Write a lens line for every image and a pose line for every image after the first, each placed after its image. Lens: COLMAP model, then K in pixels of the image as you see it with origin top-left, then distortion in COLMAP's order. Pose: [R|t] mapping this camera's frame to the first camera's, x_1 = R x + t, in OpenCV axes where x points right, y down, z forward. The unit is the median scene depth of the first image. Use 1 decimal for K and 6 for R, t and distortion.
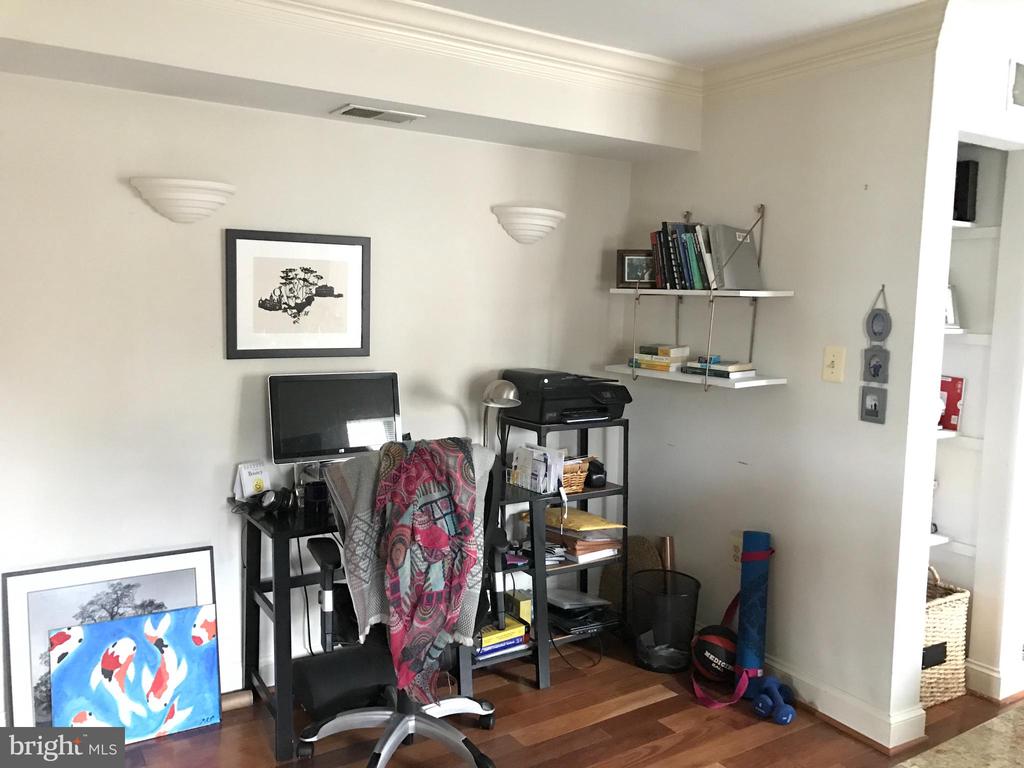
lens RADIAL K [[843.2, 0, 508.7], [0, 843.2, 377.0], [0, 0, 1]] dist [0.041169, -0.048364]
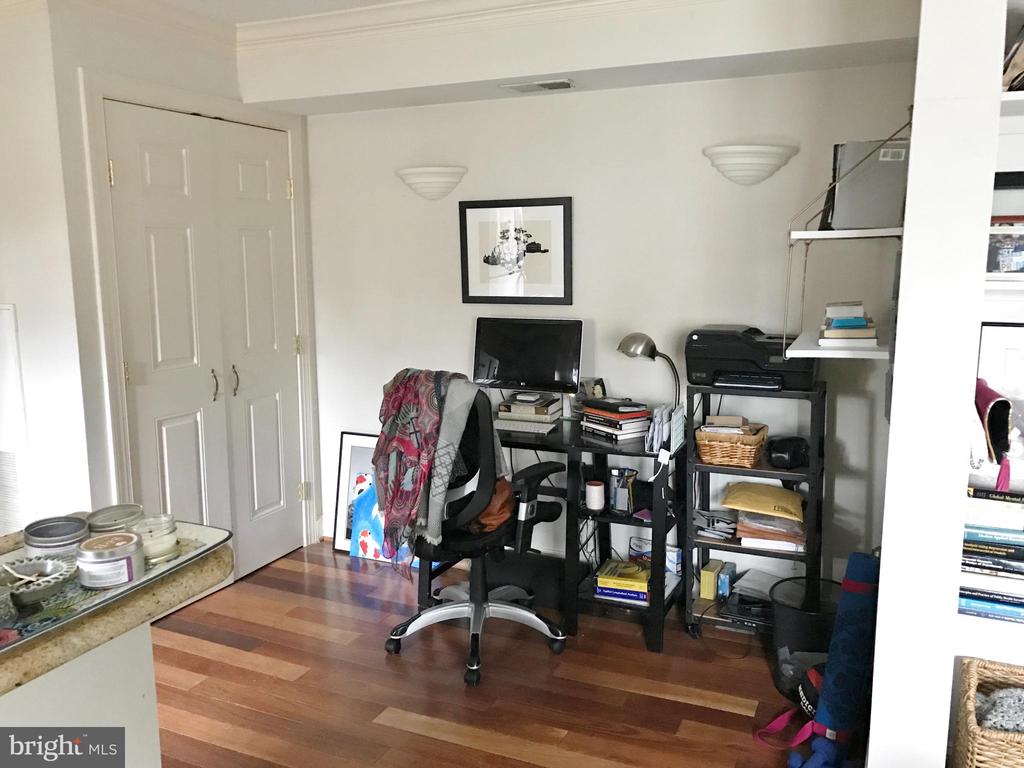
lens RADIAL K [[849.8, 0, 512.2], [0, 849.8, 383.9], [0, 0, 1]] dist [0.033775, -0.013991]
pose [[0.522121, 0.105491, -0.846322, 0.797602], [-0.058311, 0.994414, 0.087976, -0.016109], [0.850876, 0.003415, 0.525356, 0.365758]]
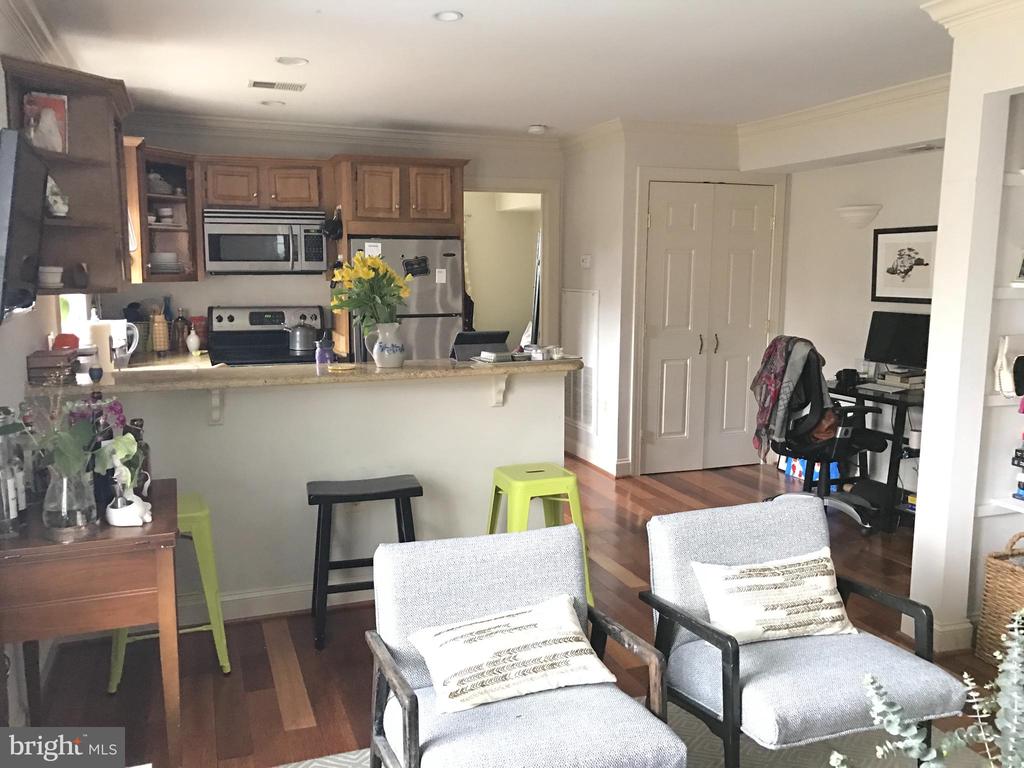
lens RADIAL K [[843.2, 0, 508.7], [0, 843.2, 377.0], [0, 0, 1]] dist [0.041169, -0.048364]
pose [[-0.216594, 0.102807, -0.970834, 1.563583], [-0.098007, 0.987126, 0.126398, -0.014142], [0.971330, 0.122526, -0.203729, 0.612779]]
